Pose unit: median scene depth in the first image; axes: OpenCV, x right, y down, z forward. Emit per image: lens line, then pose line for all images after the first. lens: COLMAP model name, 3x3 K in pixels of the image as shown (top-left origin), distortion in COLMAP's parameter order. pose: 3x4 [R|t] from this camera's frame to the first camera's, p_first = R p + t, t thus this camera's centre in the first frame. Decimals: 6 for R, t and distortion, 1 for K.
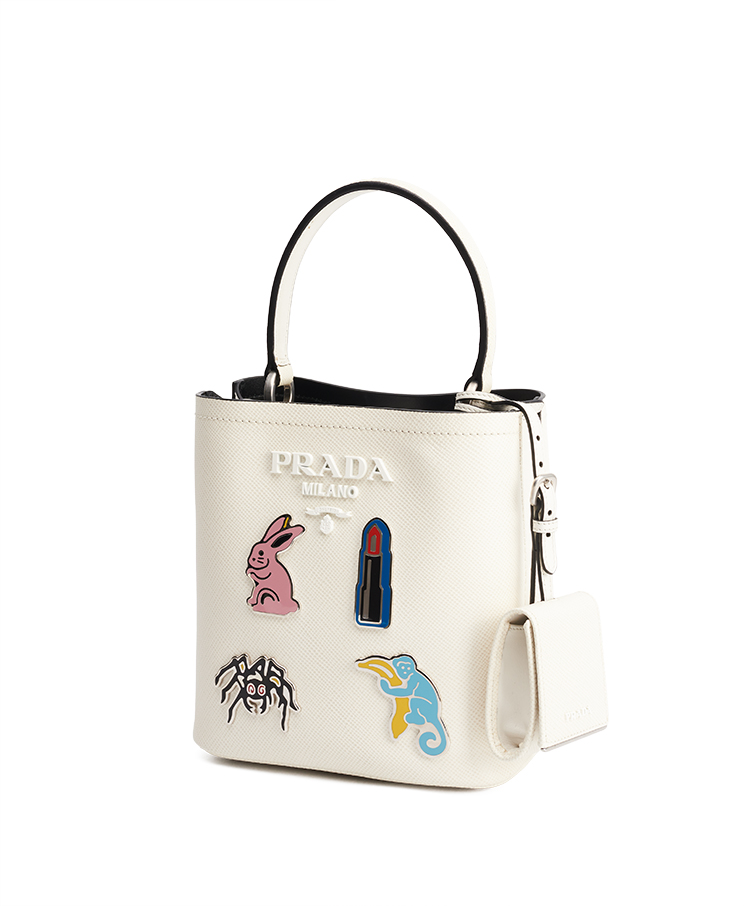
lens RADIAL K [[1887.5, 0, 372.0], [0, 1887.5, 453.0], [0, 0, 1]] dist [-0.023709, -0.592231]
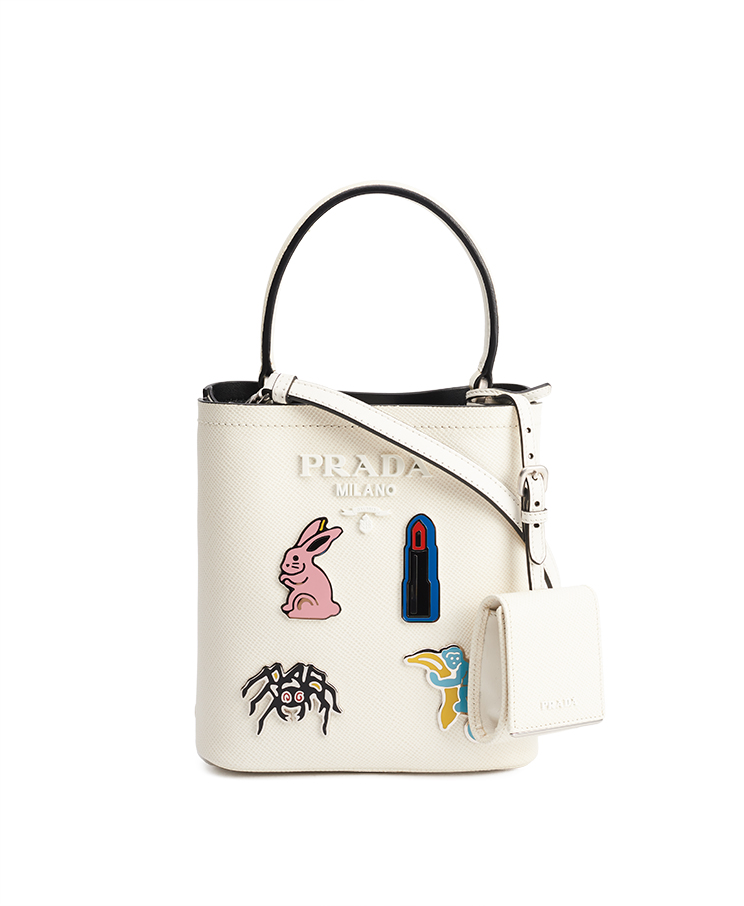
lens RADIAL K [[1887.5, 0, 372.0], [0, 1887.5, 453.0], [0, 0, 1]] dist [-0.023709, -0.592231]
pose [[0.916628, -0.049950, 0.396608, -0.412353], [0.057855, 0.998293, -0.007983, 0.008158], [-0.395532, 0.030263, 0.917953, 0.073418]]
